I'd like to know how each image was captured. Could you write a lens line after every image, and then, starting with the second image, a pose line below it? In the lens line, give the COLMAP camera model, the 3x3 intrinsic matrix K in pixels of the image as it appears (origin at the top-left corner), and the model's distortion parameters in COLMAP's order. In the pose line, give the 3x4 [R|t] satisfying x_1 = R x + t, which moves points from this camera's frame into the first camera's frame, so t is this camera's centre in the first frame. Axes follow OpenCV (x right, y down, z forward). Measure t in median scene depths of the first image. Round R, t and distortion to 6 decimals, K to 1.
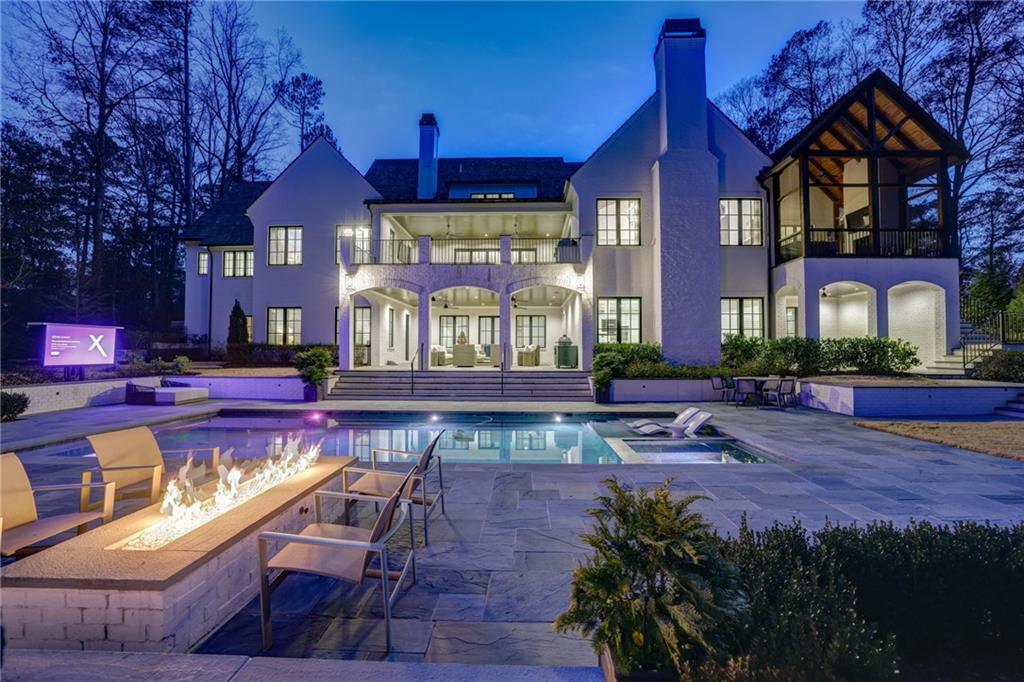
lens RADIAL K [[436.1, 0, 513.8], [0, 436.1, 339.6], [0, 0, 1]] dist [-0.015879, 0.000211]
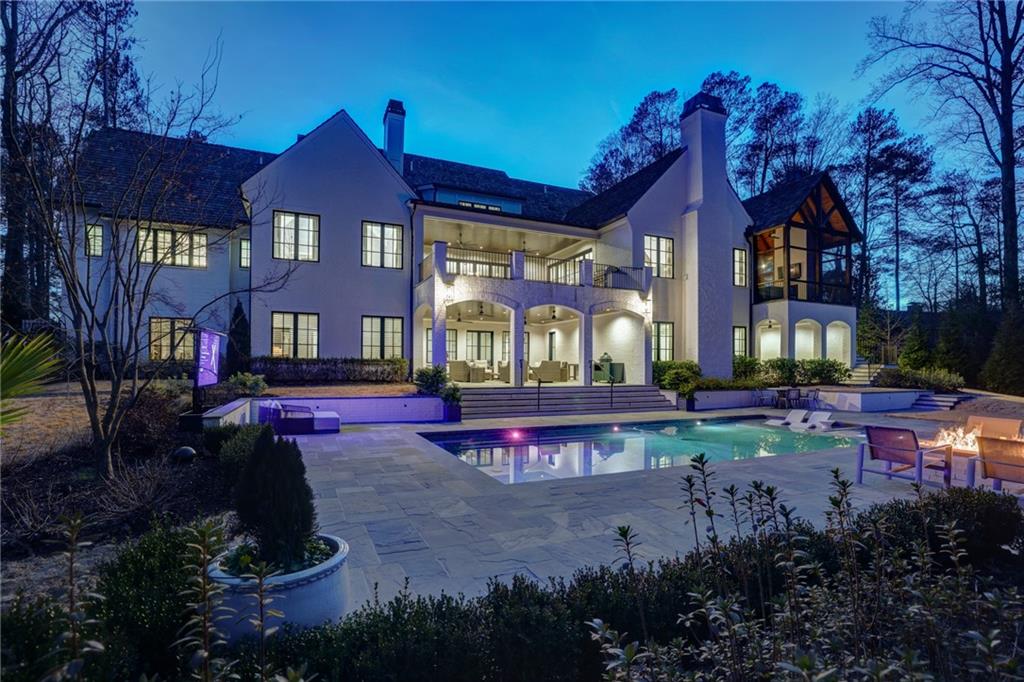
lens RADIAL K [[468.9, 0, 512.5], [0, 468.9, 360.0], [0, 0, 1]] dist [-0.010436, -0.000172]
pose [[0.902877, 0.010000, 0.429782, -0.670981], [-0.016047, 0.999817, 0.010449, -0.001602], [-0.429599, -0.016331, 0.902872, 0.039076]]
